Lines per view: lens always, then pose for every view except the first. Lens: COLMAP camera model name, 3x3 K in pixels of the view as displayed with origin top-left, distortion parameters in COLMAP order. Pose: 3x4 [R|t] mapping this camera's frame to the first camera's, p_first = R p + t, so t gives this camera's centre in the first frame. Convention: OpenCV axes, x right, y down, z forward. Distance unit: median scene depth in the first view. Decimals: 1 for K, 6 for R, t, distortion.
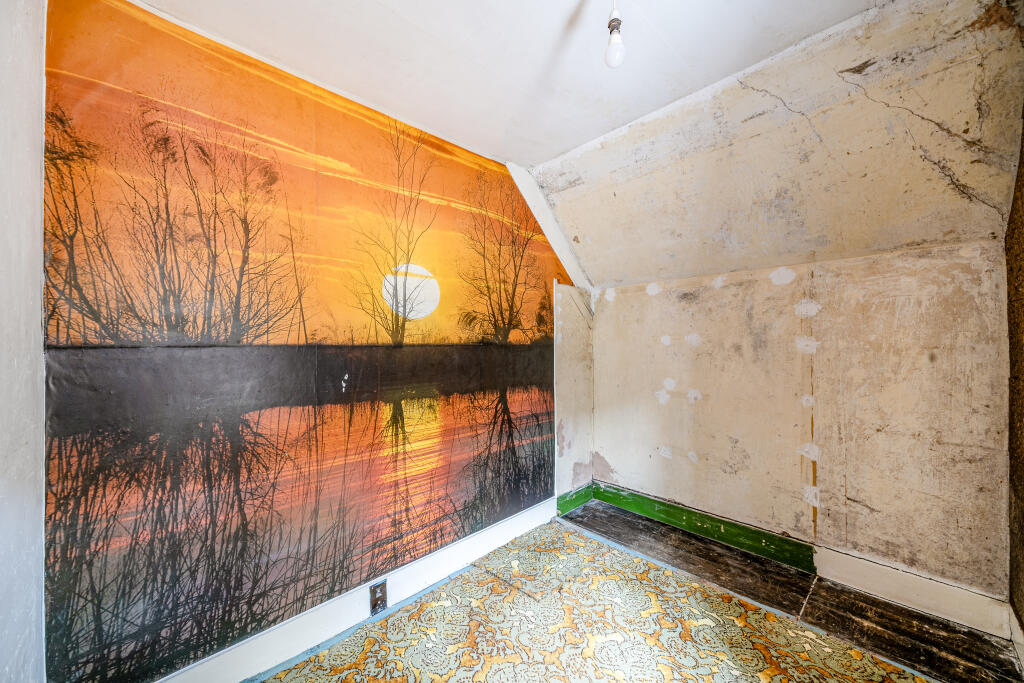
lens RADIAL K [[375.5, 0, 512.0], [0, 375.5, 345.0], [0, 0, 1]] dist [-0.000181, -0.000090]
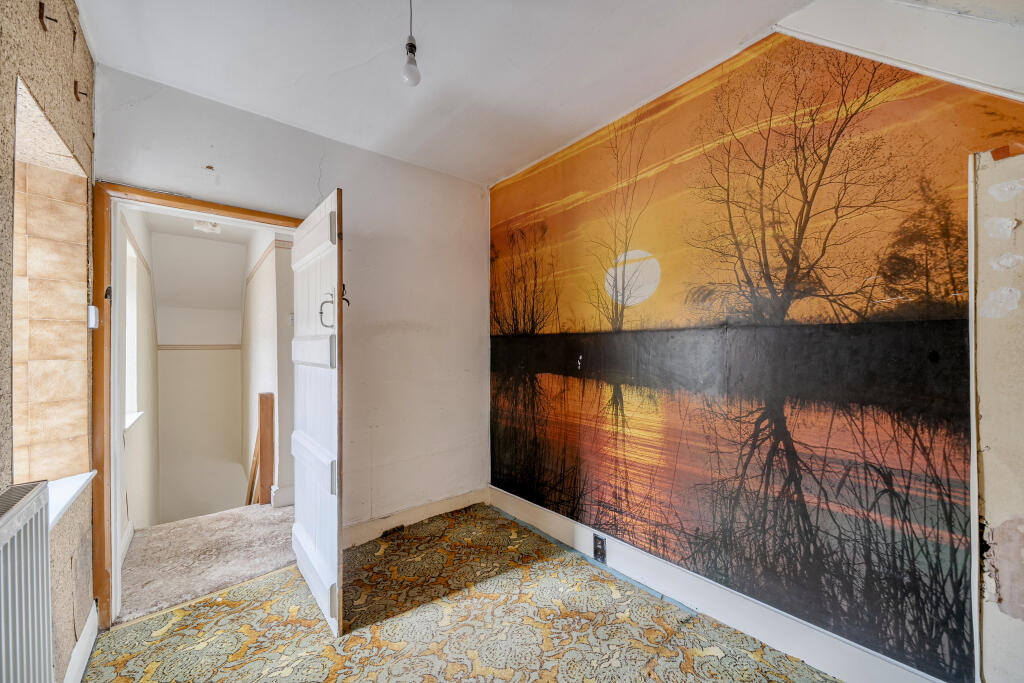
lens RADIAL K [[375.5, 0, 512.0], [0, 375.5, 345.0], [0, 0, 1]] dist [-0.000181, -0.000090]
pose [[-0.059983, 0.007060, -0.998174, 0.756322], [0.007537, 0.999950, 0.006619, 0.027729], [0.998171, -0.007127, -0.060033, 0.739788]]
